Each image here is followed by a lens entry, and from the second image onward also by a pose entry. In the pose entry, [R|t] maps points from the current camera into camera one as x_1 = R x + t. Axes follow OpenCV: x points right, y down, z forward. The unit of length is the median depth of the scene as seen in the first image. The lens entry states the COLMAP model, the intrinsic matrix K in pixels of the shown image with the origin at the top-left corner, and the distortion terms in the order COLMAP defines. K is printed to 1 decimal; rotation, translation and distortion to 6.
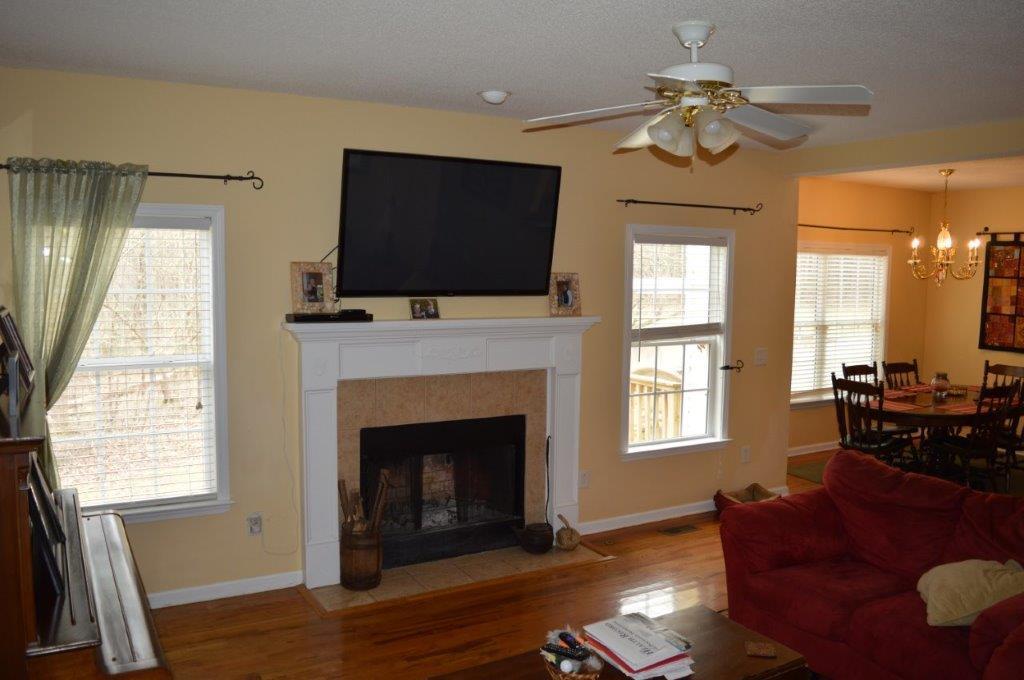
lens RADIAL K [[820.8, 0, 506.4], [0, 820.8, 331.6], [0, 0, 1]] dist [-0.092695, 0.022202]
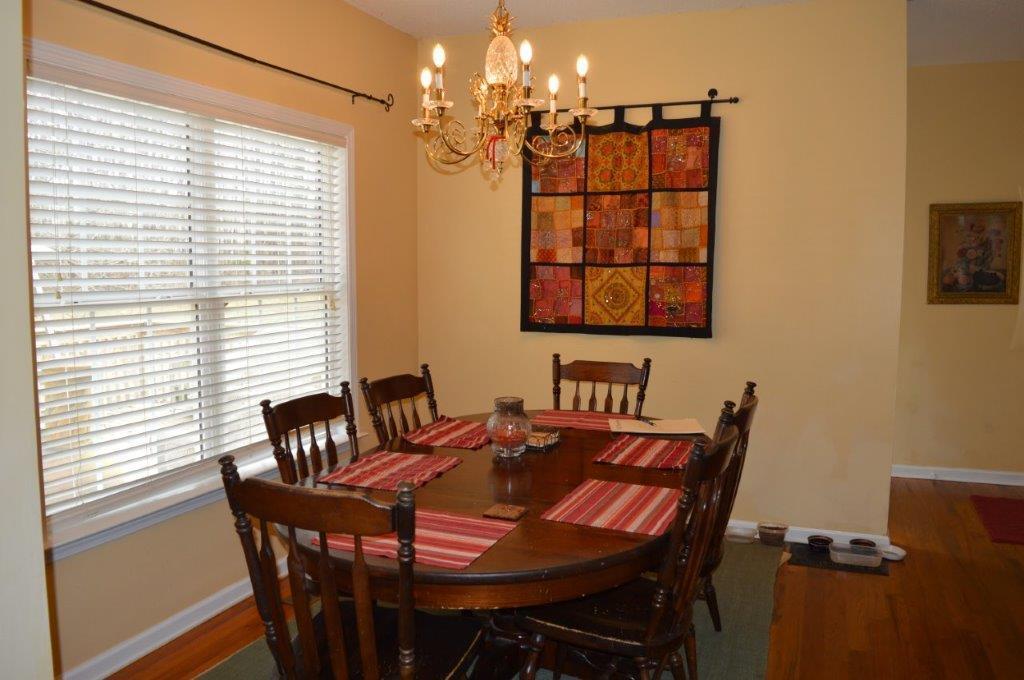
lens RADIAL K [[820.8, 0, 508.5], [0, 820.8, 335.3], [0, 0, 1]] dist [-0.092695, 0.022202]
pose [[0.778695, -0.066750, 0.623842, 0.255381], [0.055758, 0.997753, 0.037159, 0.003697], [-0.624920, 0.005848, 0.780667, 0.598704]]
